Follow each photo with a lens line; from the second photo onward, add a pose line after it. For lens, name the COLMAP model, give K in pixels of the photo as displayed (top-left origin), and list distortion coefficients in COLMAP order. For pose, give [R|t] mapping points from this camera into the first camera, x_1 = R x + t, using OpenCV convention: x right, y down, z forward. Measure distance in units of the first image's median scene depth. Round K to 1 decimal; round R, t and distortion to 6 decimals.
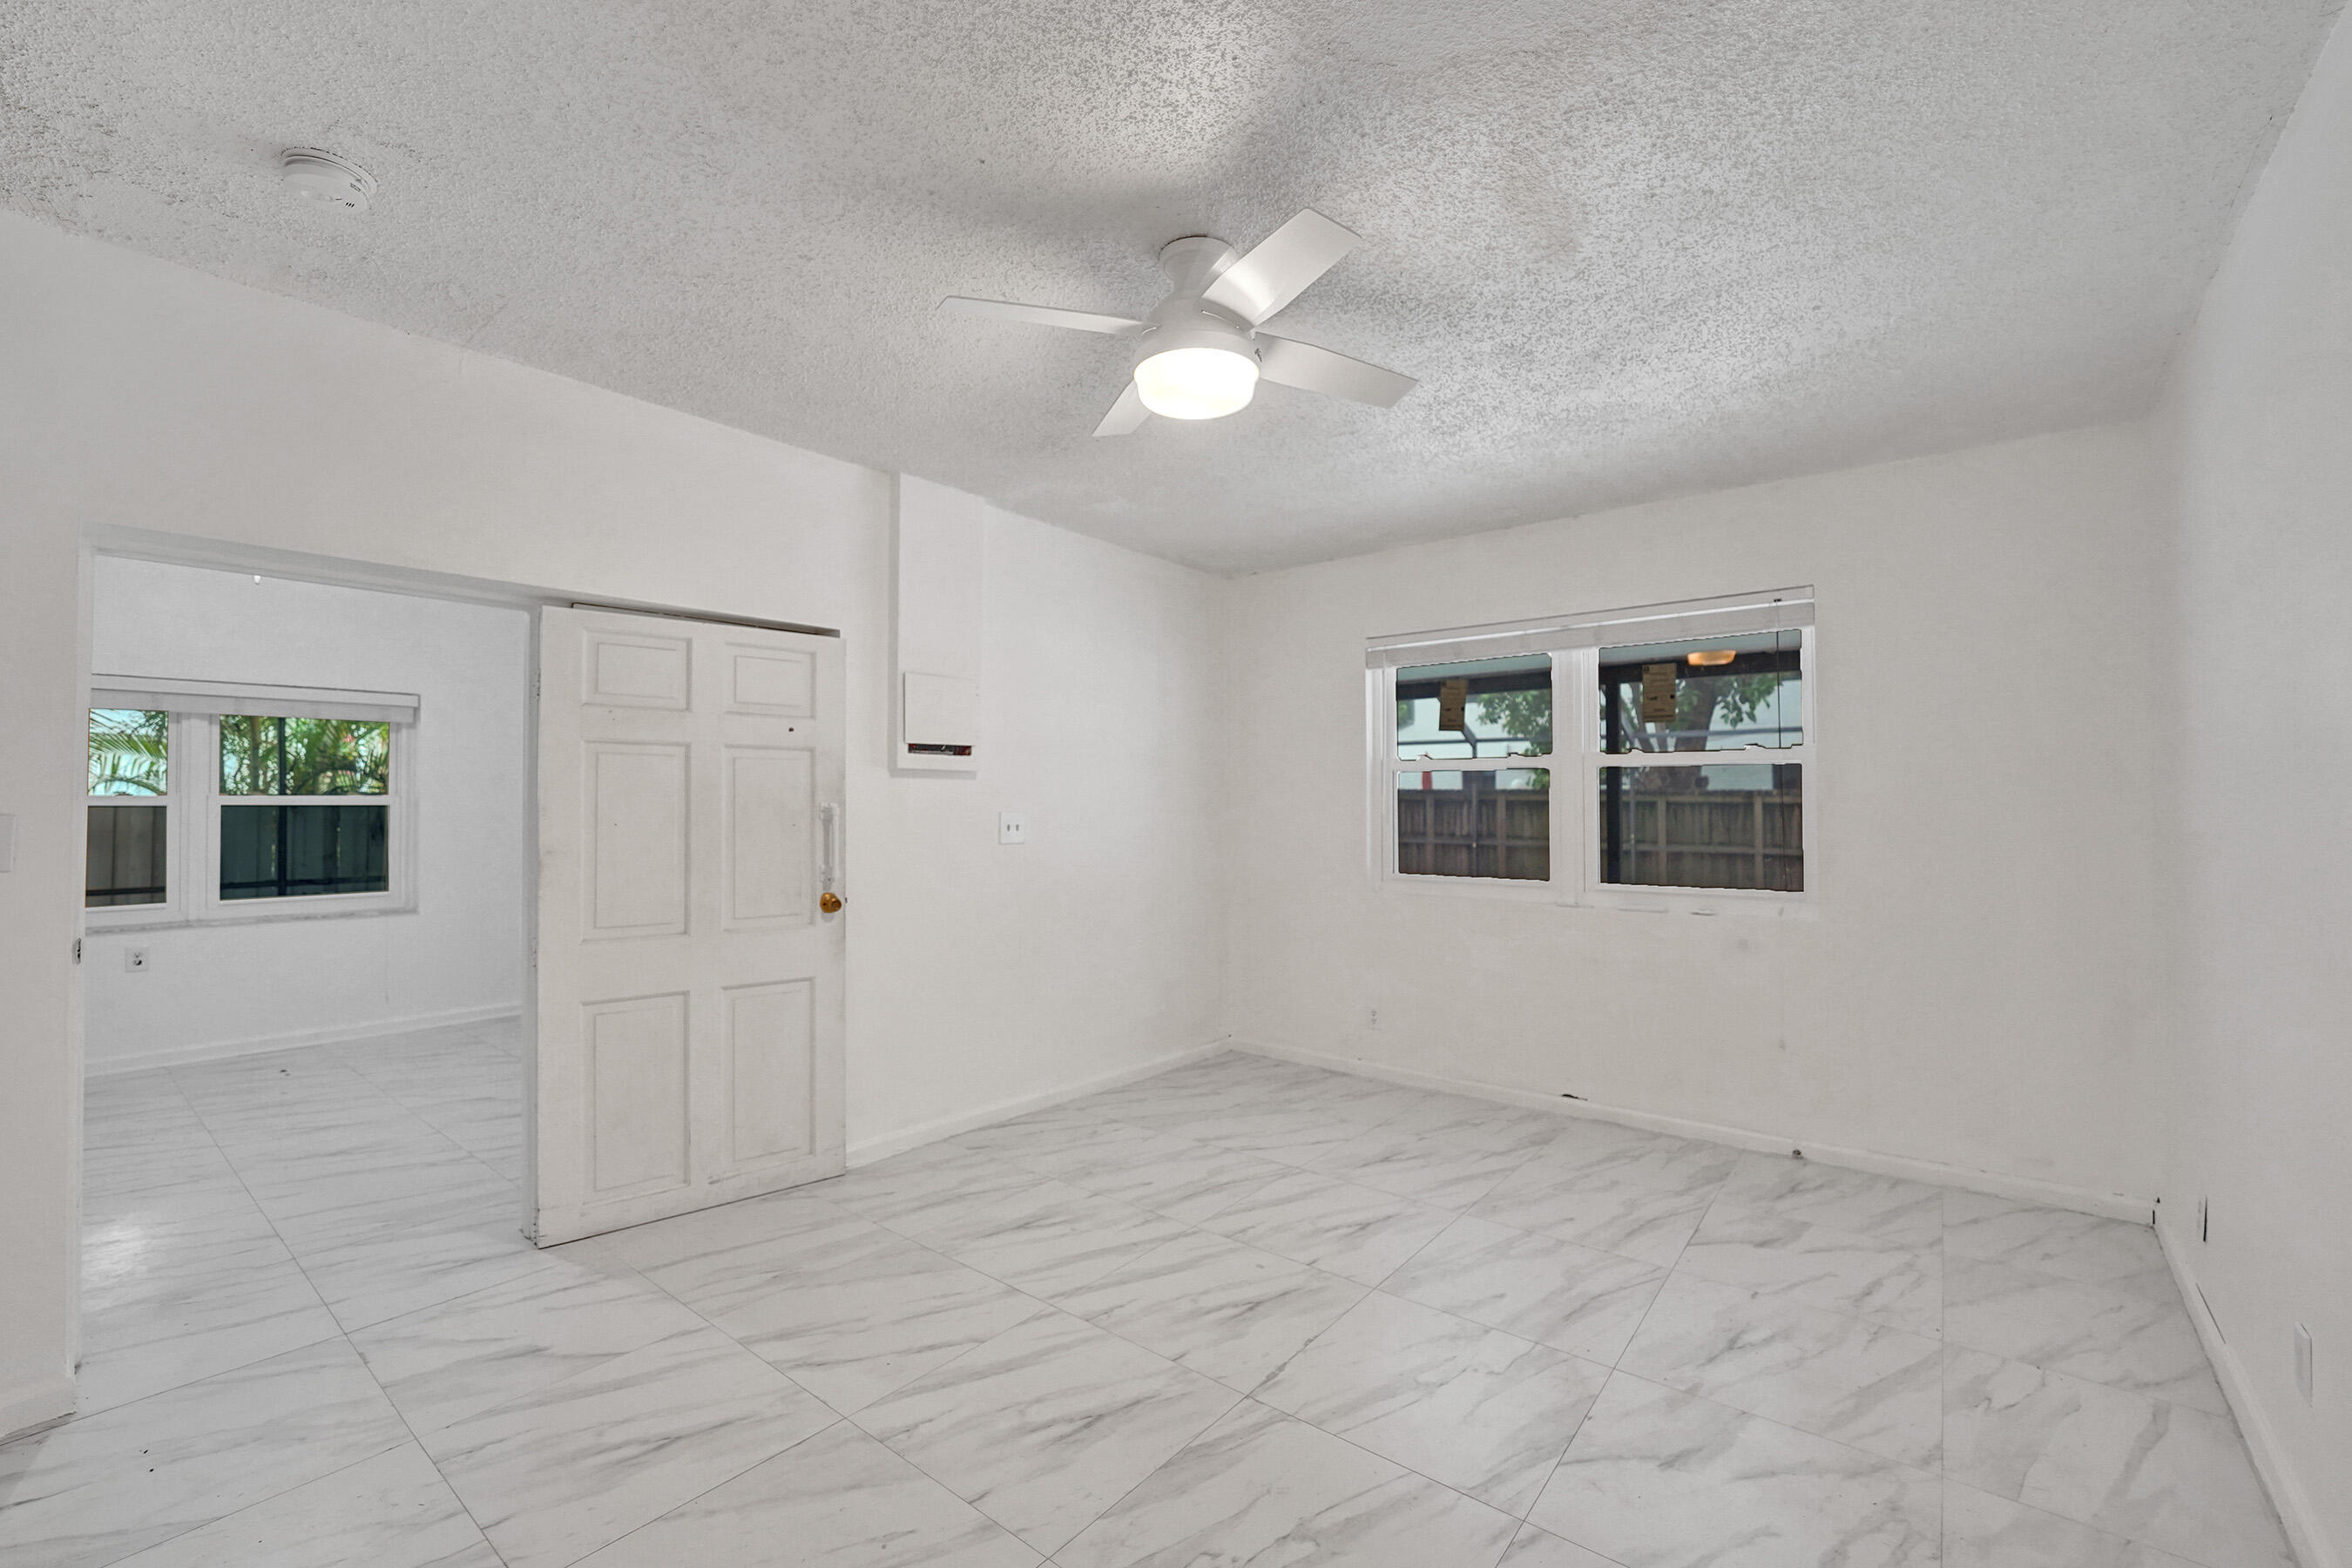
lens RADIAL K [[986.3, 0, 1168.2], [0, 986.3, 786.6], [0, 0, 1]] dist [-0.029916, 0.002698]
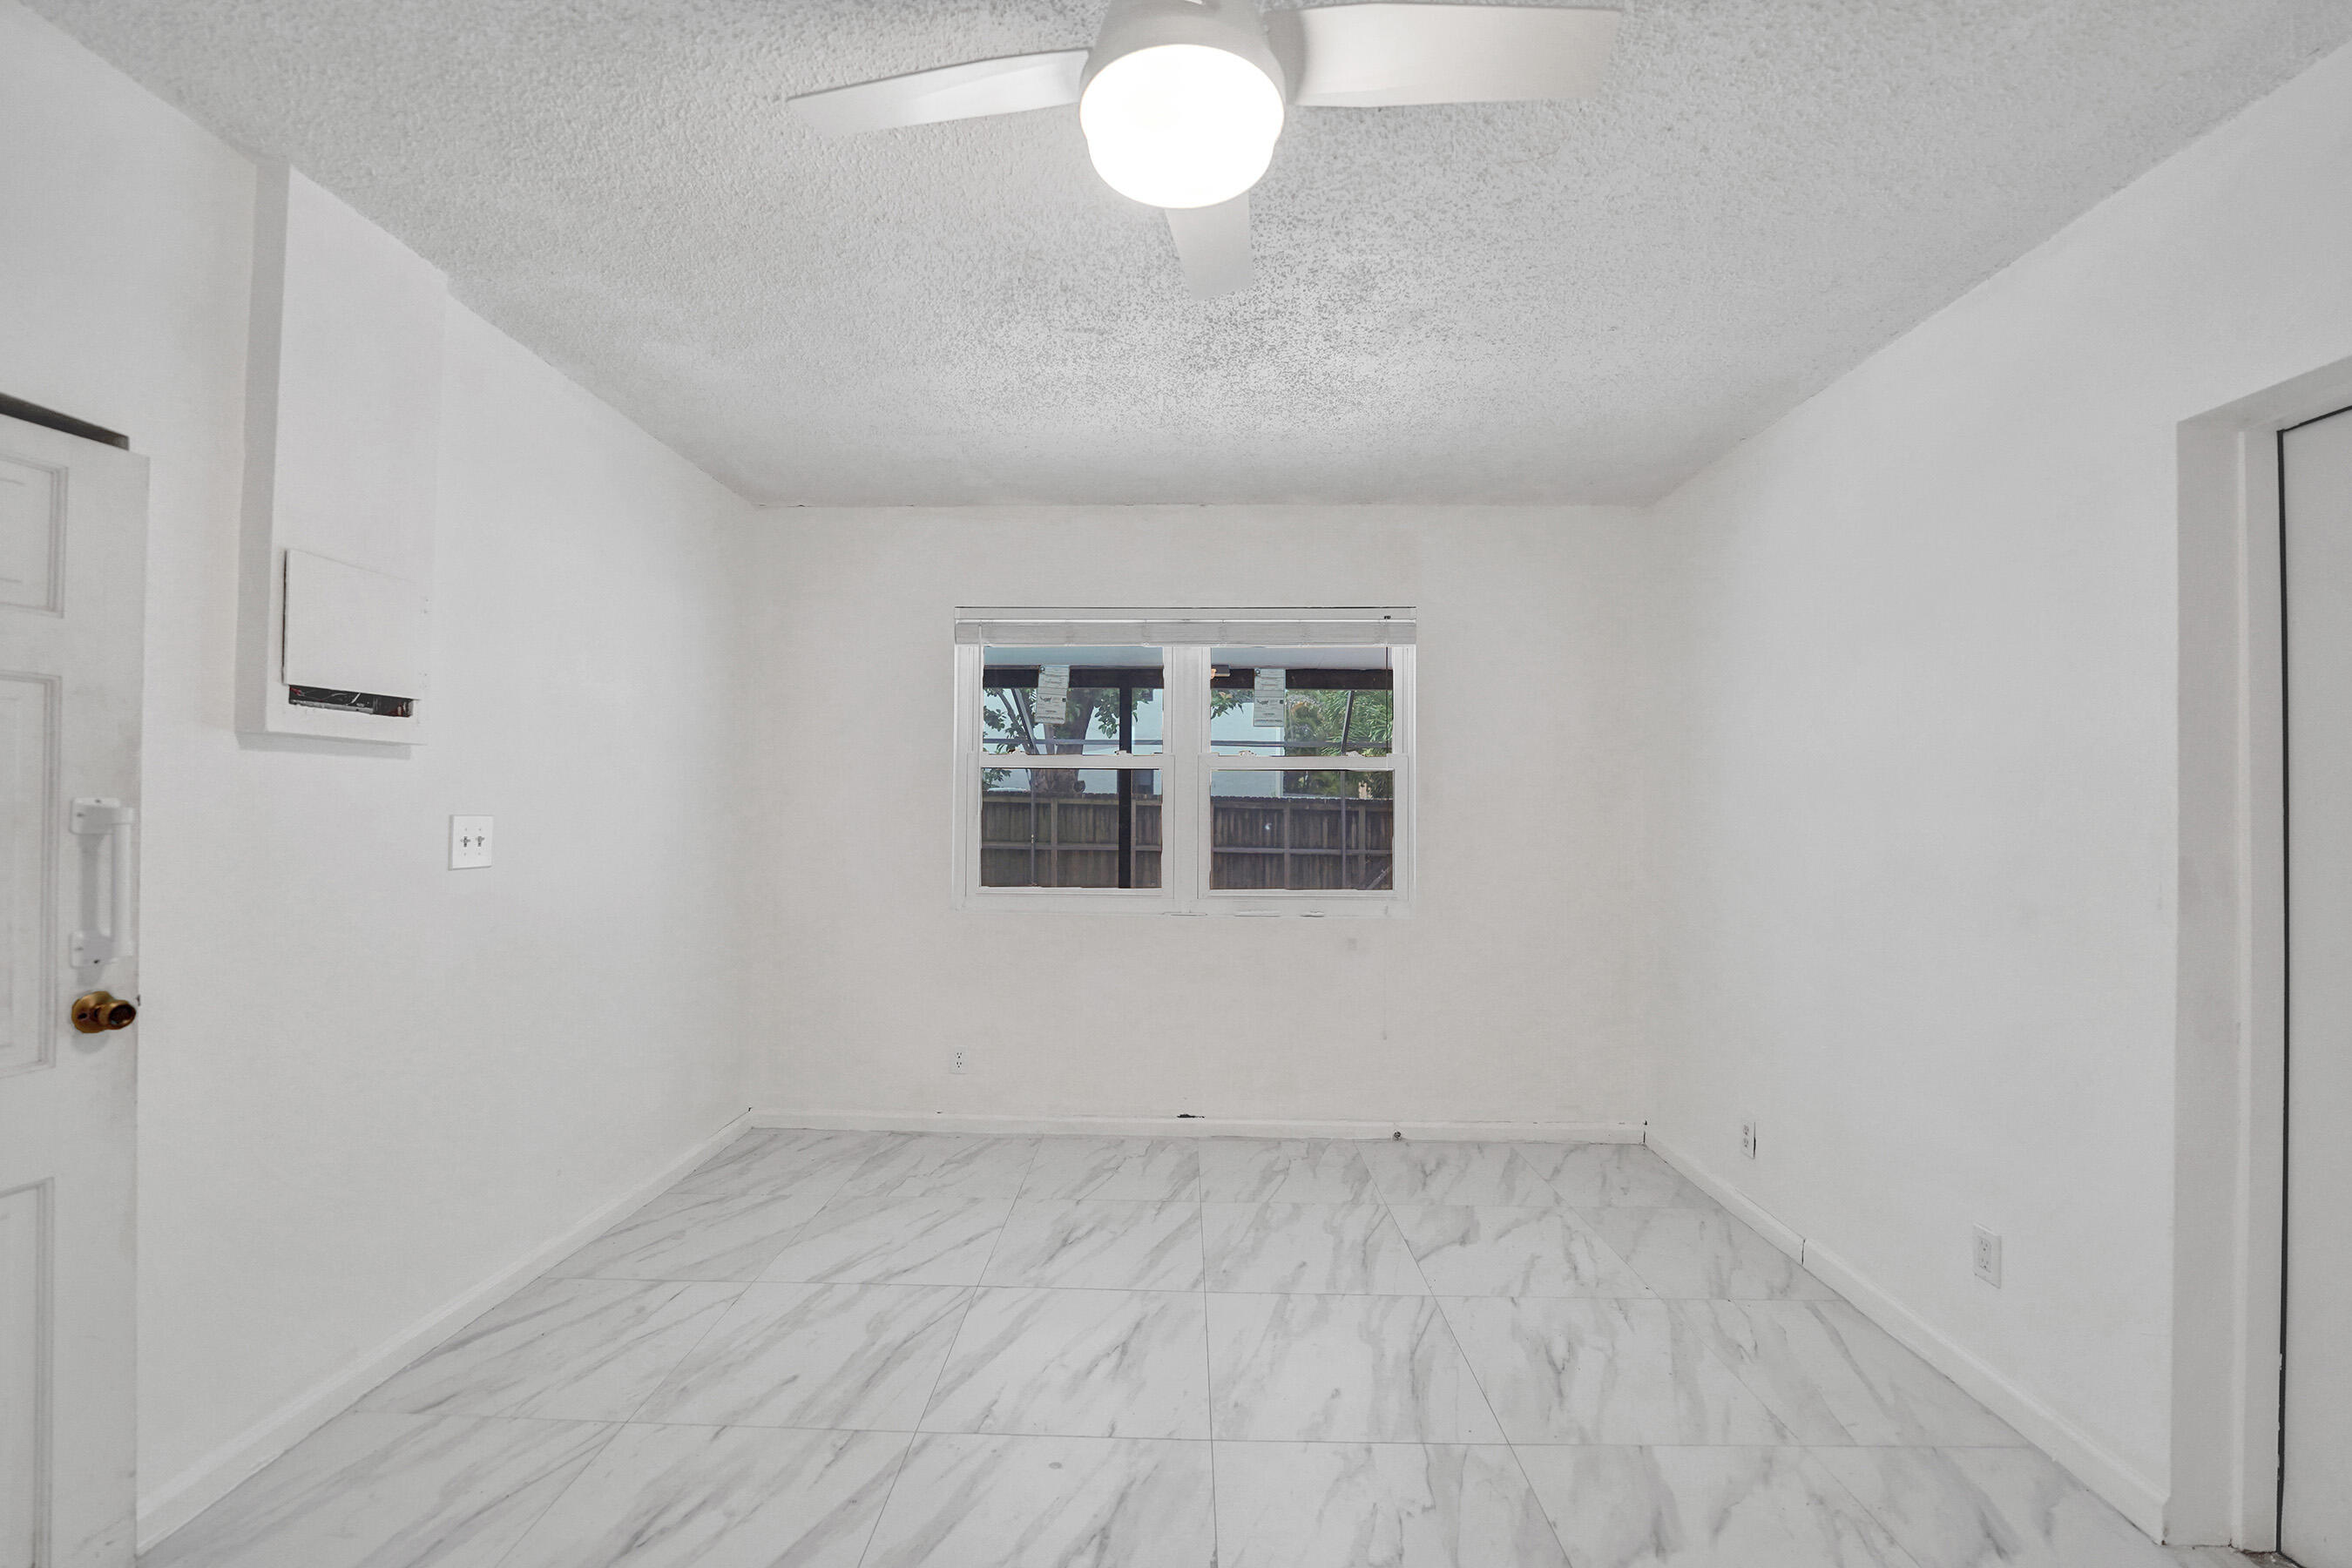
lens RADIAL K [[969.8, 0, 1176.5], [0, 969.8, 790.2], [0, 0, 1]] dist [-0.029117, 0.003539]
pose [[0.785849, 0.016397, 0.618201, -0.213204], [-0.018812, 0.999820, -0.002605, 0.004611], [-0.618132, -0.009582, 0.786016, 0.324936]]
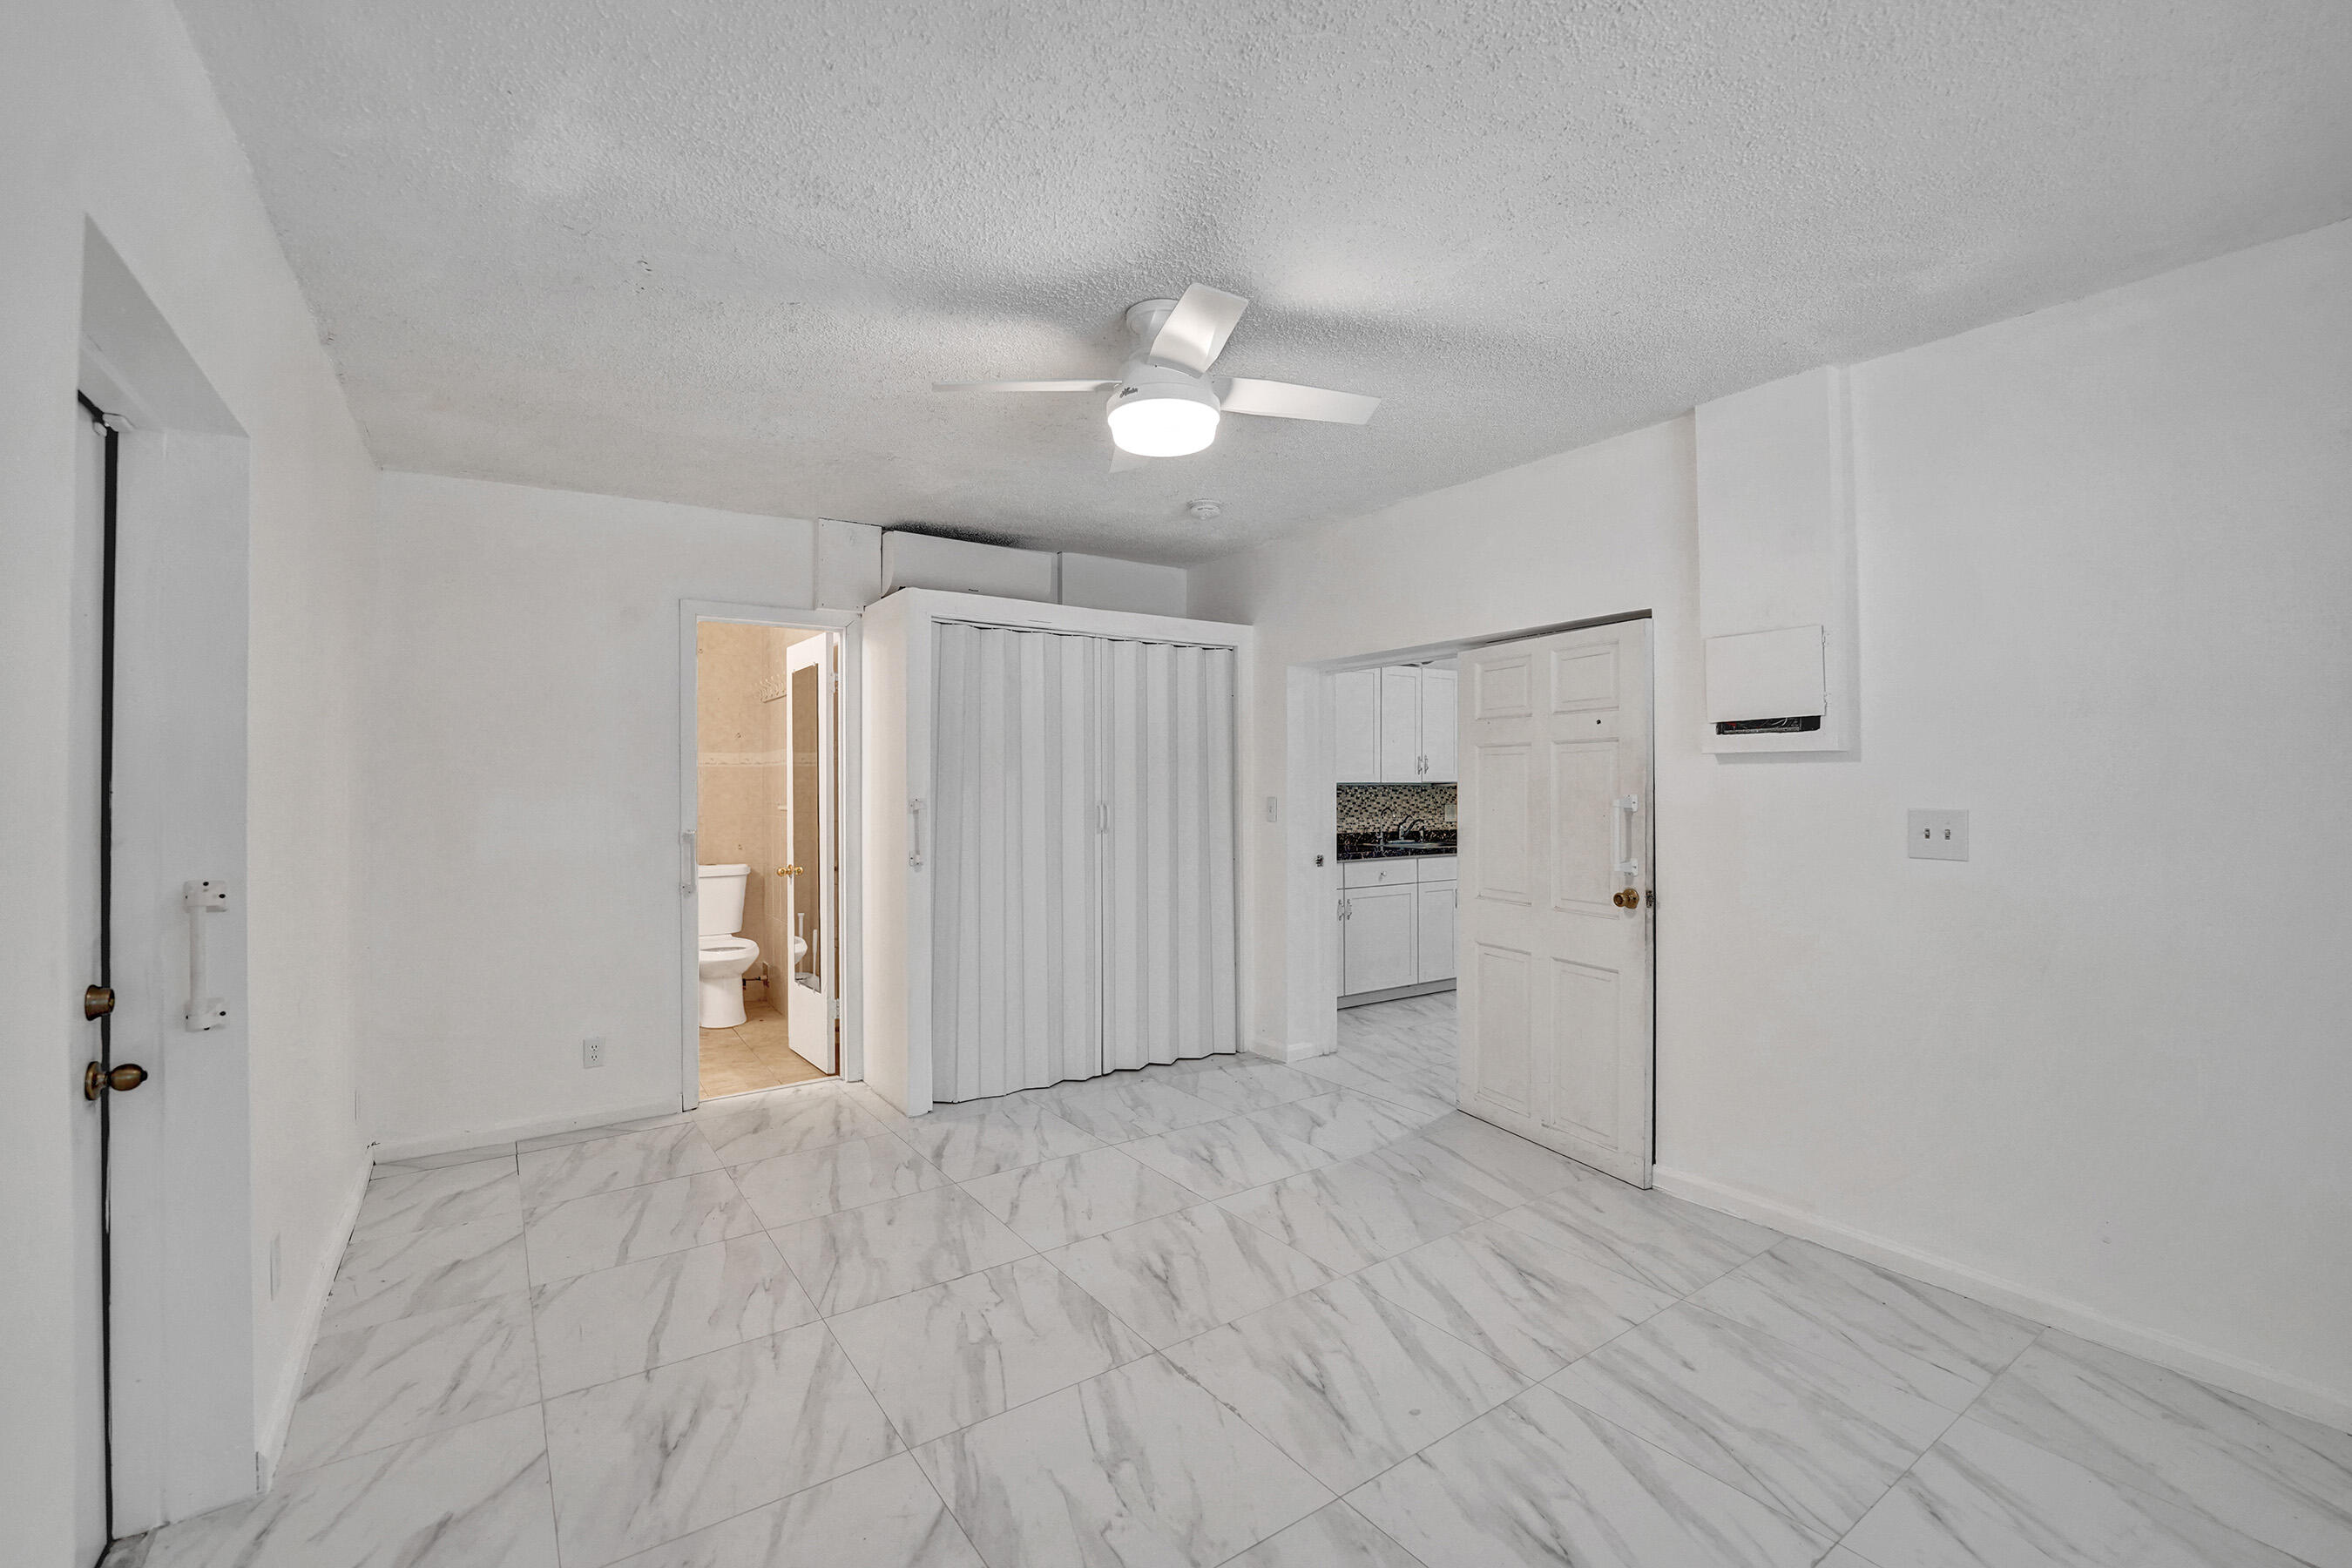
lens RADIAL K [[1001.1, 0, 1173.1], [0, 1001.1, 779.1], [0, 0, 1]] dist [-0.020677, -0.000046]
pose [[-0.279615, -0.002855, -0.960108, 0.699435], [0.020024, 0.999761, -0.008804, 0.000950], [0.959903, -0.021686, -0.279491, 0.824483]]
